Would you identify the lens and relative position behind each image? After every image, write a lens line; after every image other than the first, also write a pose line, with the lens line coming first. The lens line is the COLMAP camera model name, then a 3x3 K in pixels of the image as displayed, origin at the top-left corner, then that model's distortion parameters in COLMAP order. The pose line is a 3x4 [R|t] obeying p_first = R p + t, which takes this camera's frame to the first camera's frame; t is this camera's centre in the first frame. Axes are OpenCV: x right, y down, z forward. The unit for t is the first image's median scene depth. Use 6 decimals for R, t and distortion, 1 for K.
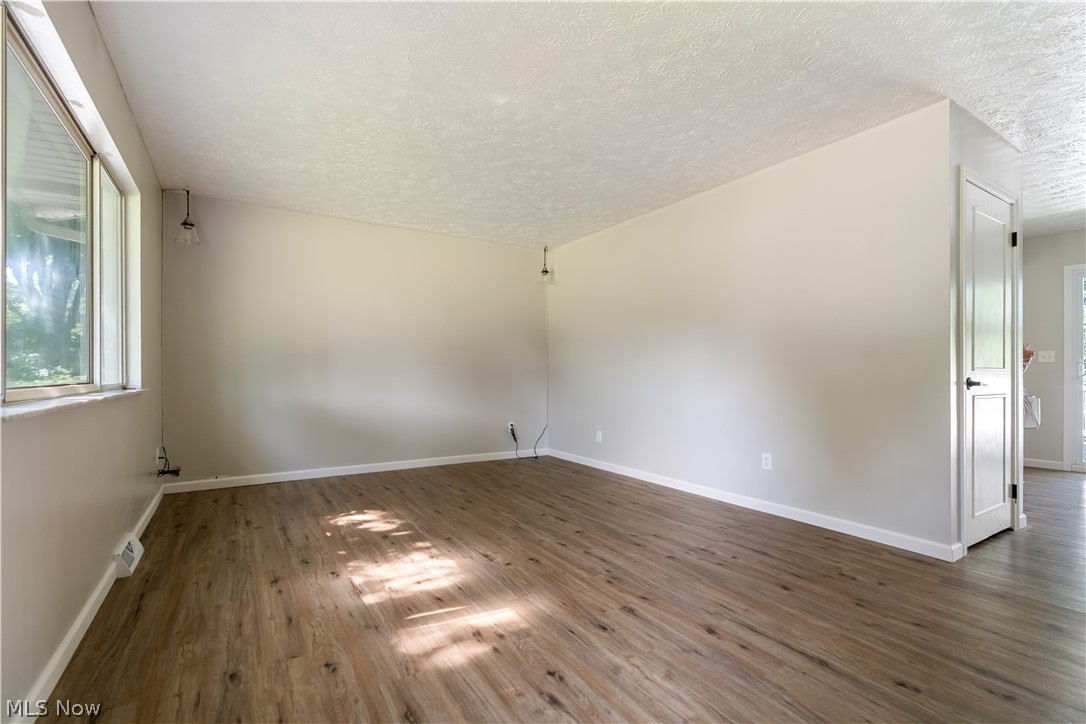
lens RADIAL K [[494.5, 0, 545.6], [0, 494.5, 372.7], [0, 0, 1]] dist [-0.003905, 0.000702]
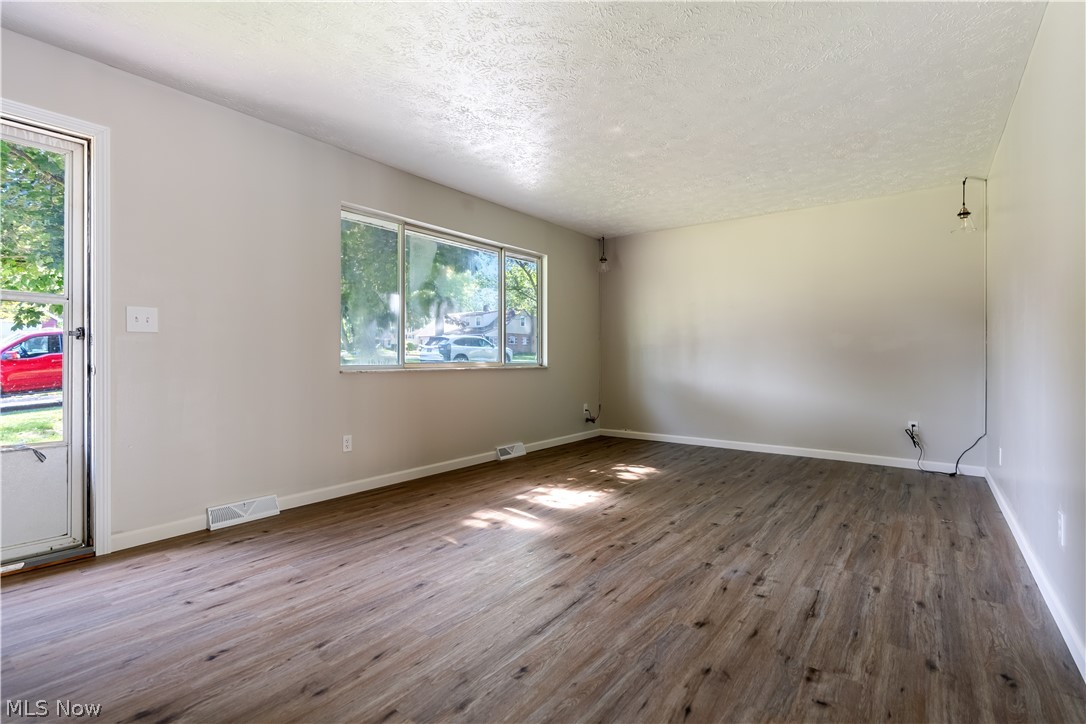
lens RADIAL K [[508.2, 0, 543.0], [0, 508.2, 362.0], [0, 0, 1]] dist [-0.002942, -0.000374]
pose [[0.352647, 0.009591, -0.935707, 1.023455], [-0.000295, 0.999949, 0.010138, -0.000764], [0.935756, -0.003299, 0.352632, 0.409465]]
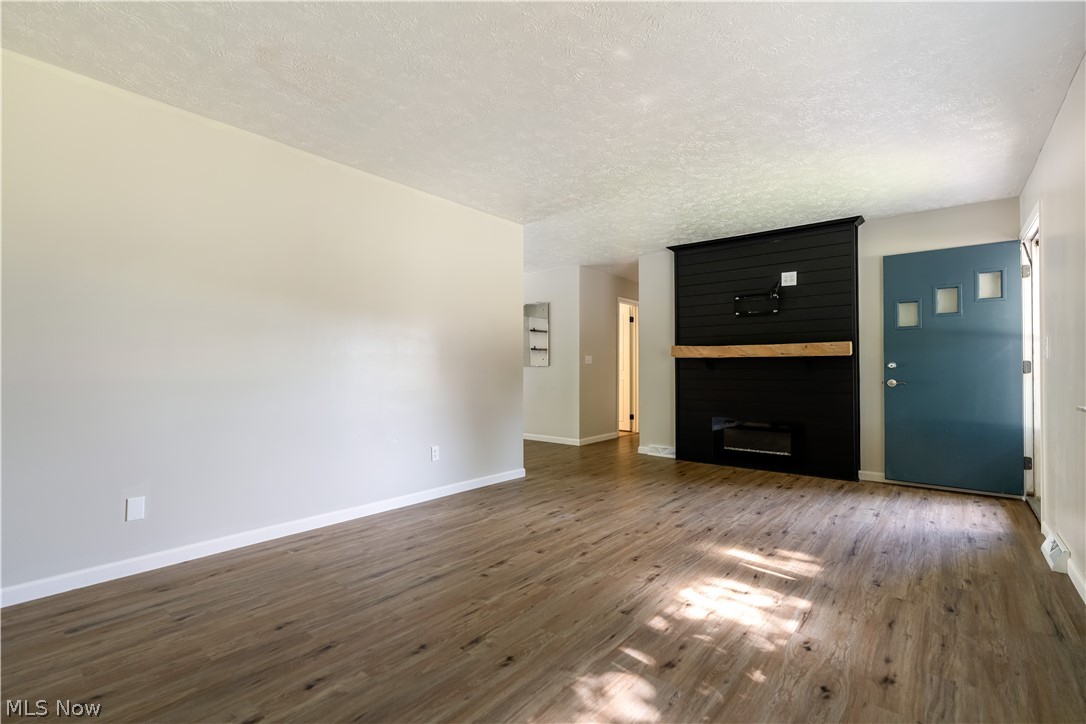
lens RADIAL K [[492.4, 0, 543.0], [0, 492.4, 362.0], [0, 0, 1]] dist [-0.000797, 0.000024]
pose [[-0.316120, 0.010128, 0.948665, -0.961379], [-0.004180, 0.999918, -0.012068, -0.024201], [-0.948710, -0.007781, -0.316052, 1.528355]]
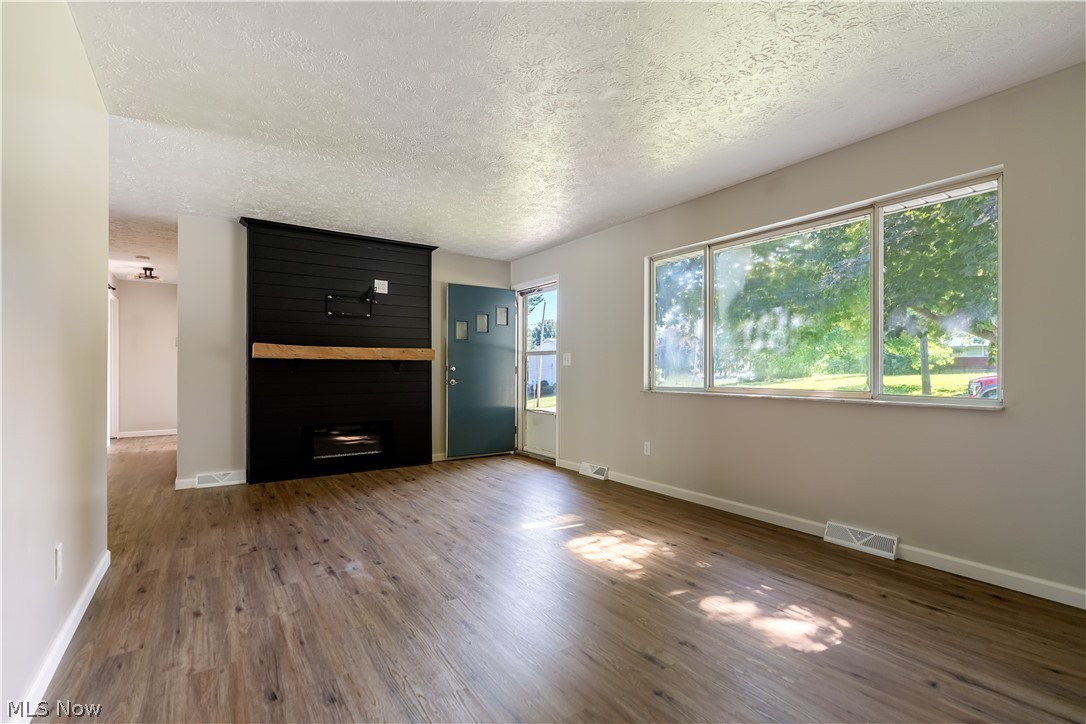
lens RADIAL K [[494.5, 0, 545.6], [0, 494.5, 372.7], [0, 0, 1]] dist [-0.003905, 0.000702]
pose [[-0.999191, -0.003800, -0.040024, -0.052861], [-0.003884, 0.999990, 0.002015, -0.026537], [0.040016, 0.002168, -0.999197, 2.085669]]
